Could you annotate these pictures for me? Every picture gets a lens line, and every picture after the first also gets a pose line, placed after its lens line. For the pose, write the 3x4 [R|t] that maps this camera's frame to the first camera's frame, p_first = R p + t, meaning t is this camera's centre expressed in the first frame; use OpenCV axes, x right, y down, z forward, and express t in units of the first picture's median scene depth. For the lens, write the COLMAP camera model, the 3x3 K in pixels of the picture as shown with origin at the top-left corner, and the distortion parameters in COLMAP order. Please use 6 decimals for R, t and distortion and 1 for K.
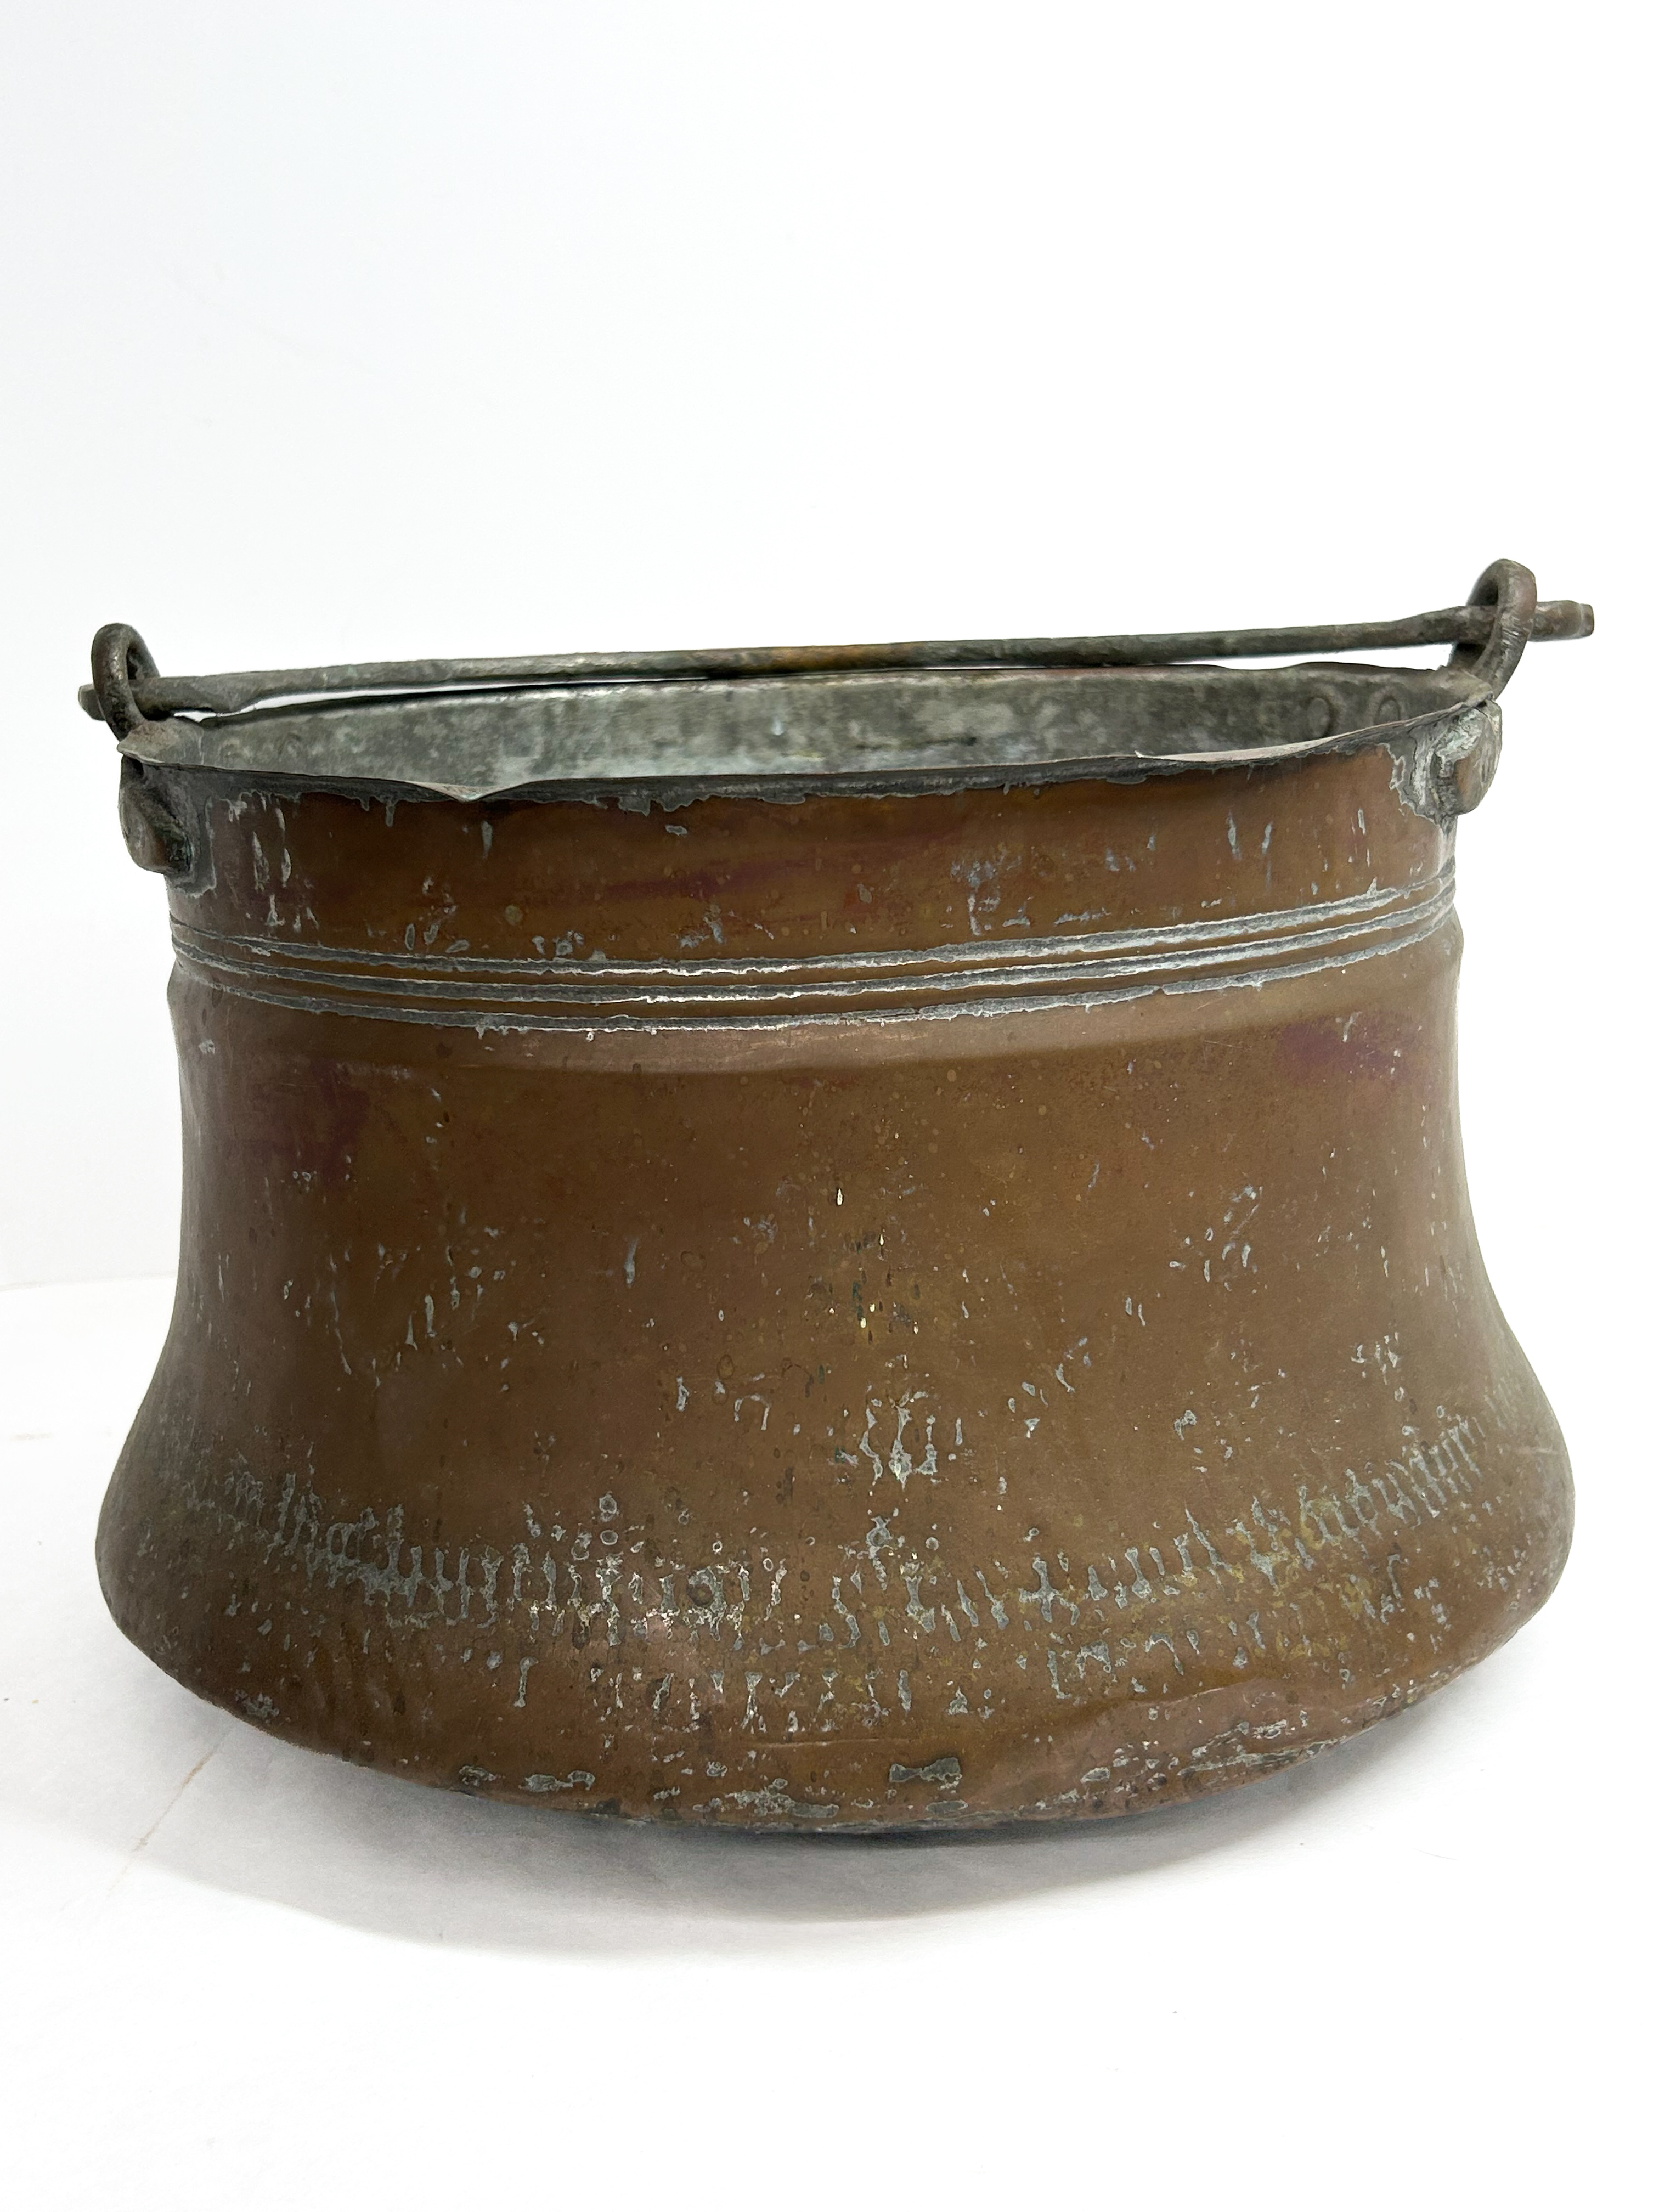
lens RADIAL K [[2310.9, 0, 829.5], [0, 2310.9, 1106.0], [0, 0, 1]] dist [0.171425, -0.598546]
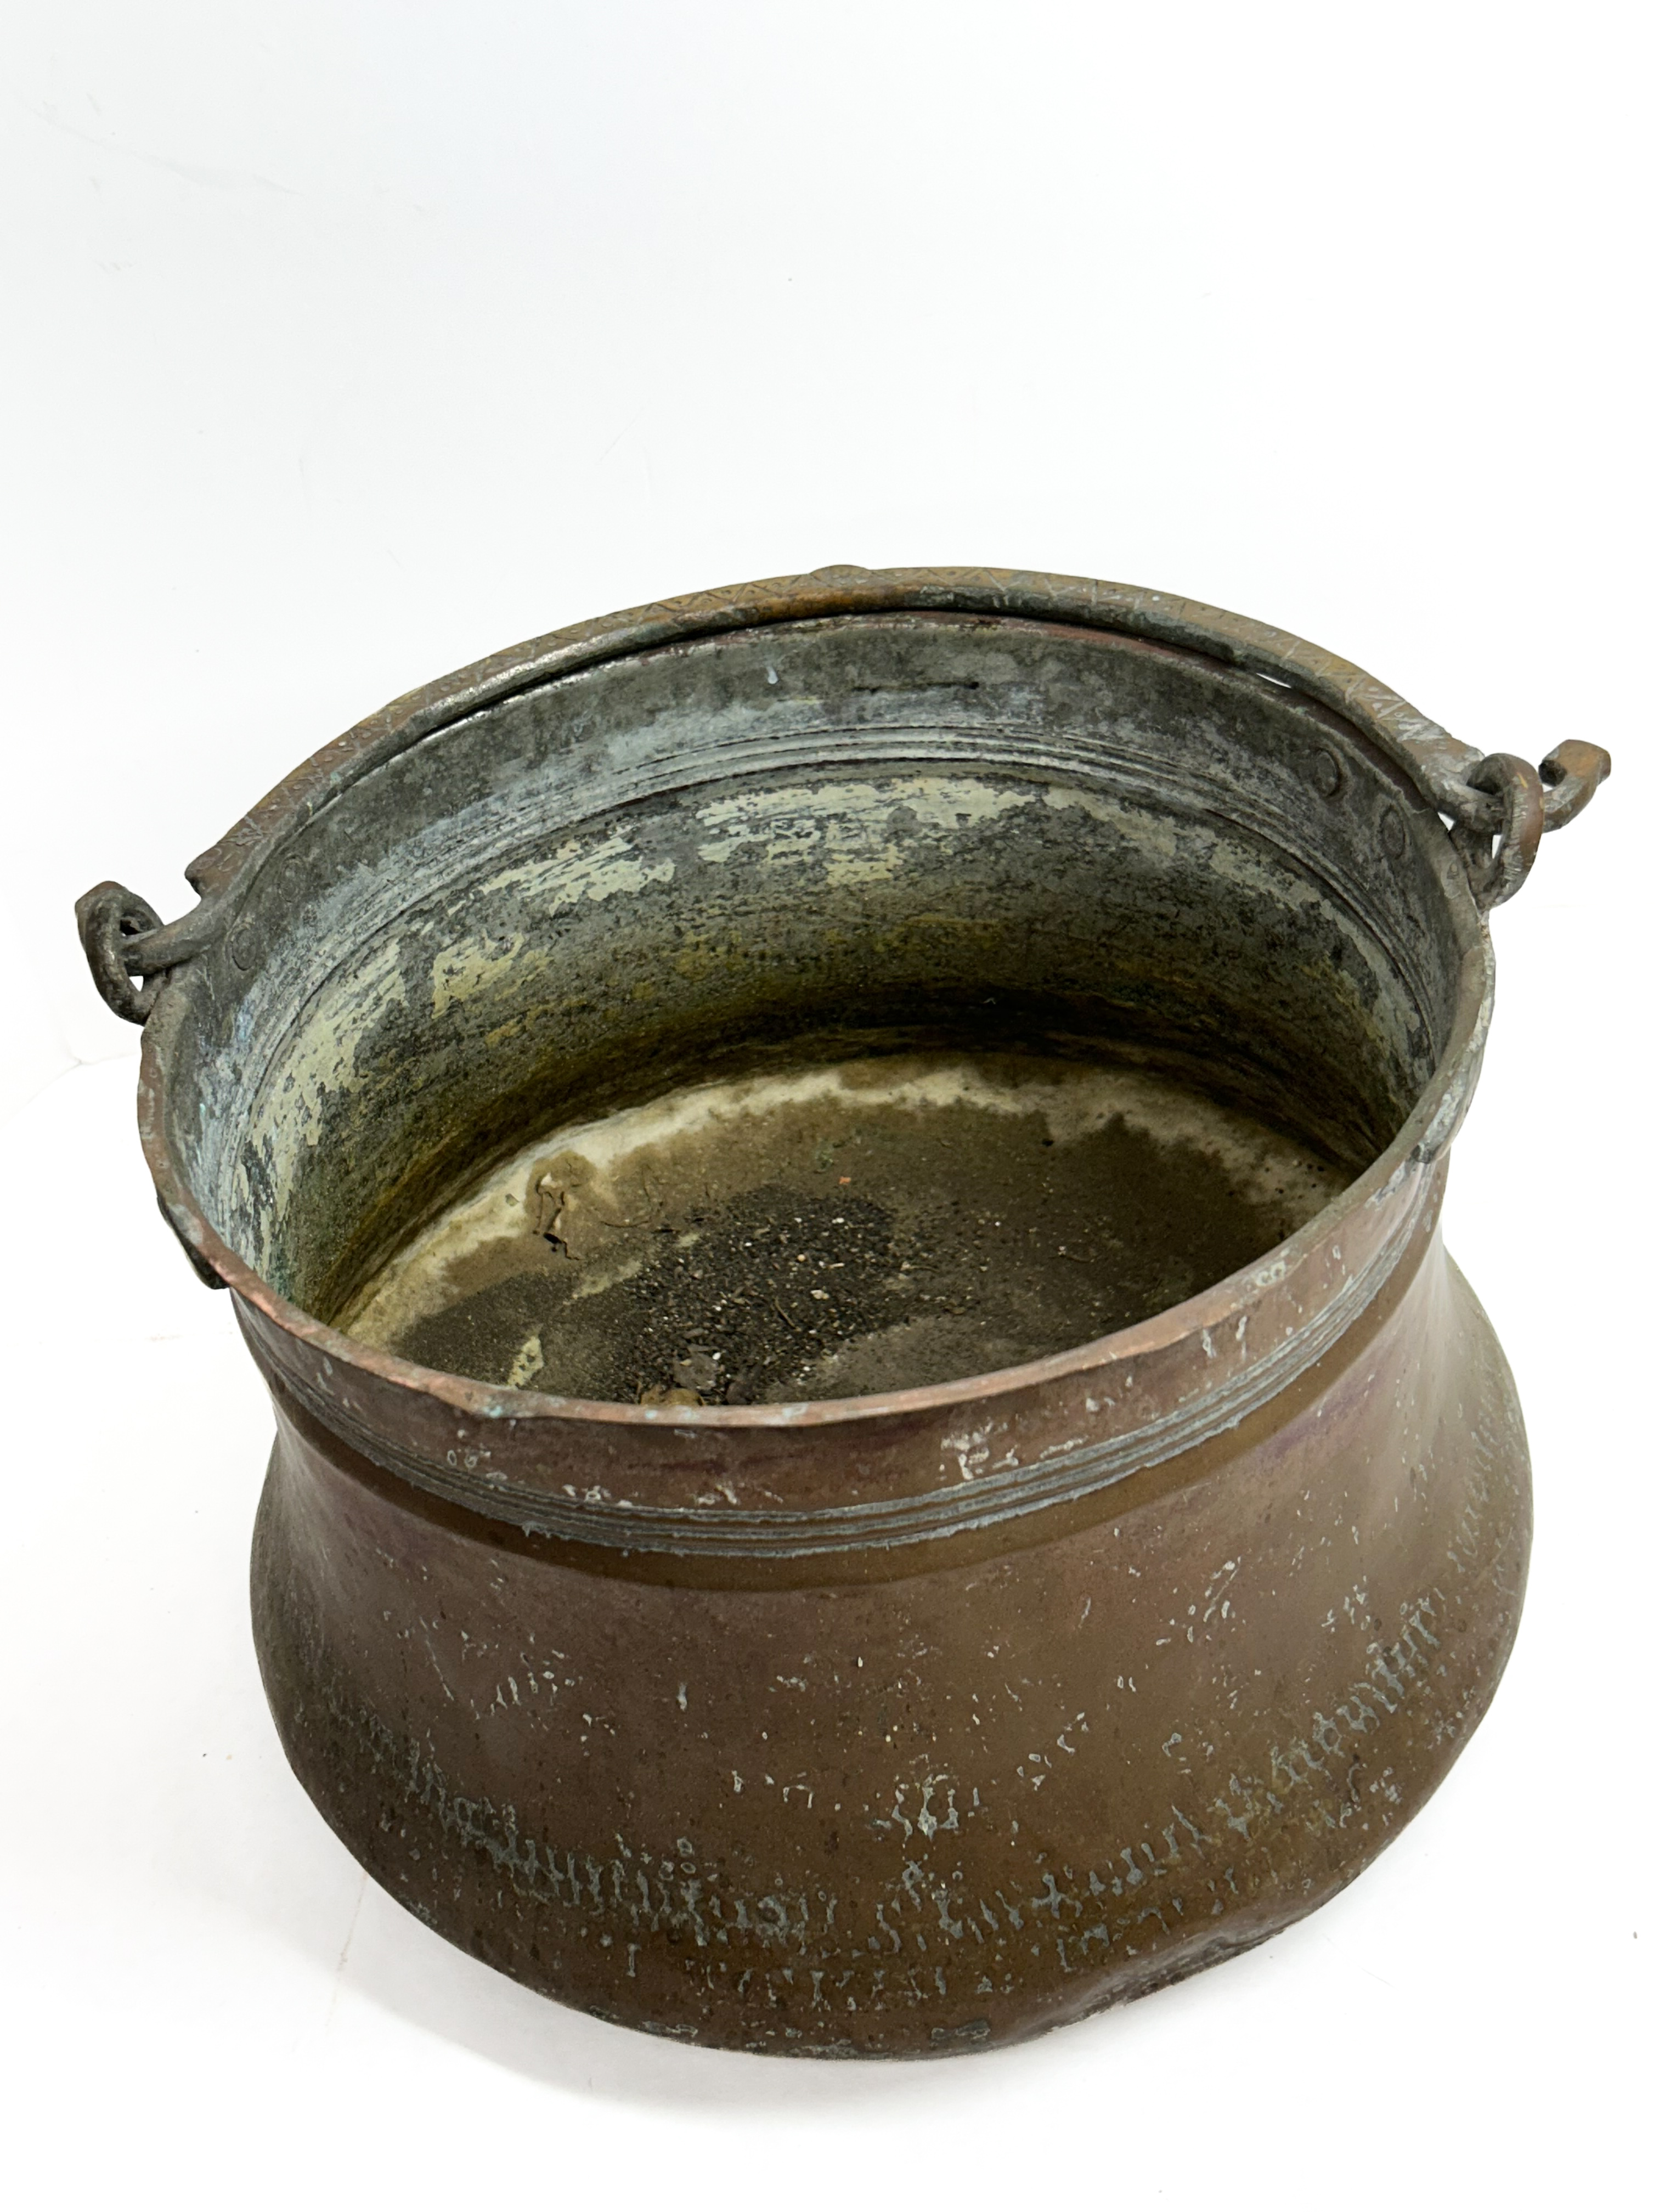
lens RADIAL K [[2306.1, 0, 819.4], [0, 2306.1, 1041.4], [0, 0, 1]] dist [0.177254, -0.525633]
pose [[0.996833, -0.059883, -0.052331, 0.060144], [0.077082, 0.889437, 0.450511, -0.718797], [0.019568, -0.453118, 0.891236, 0.116198]]
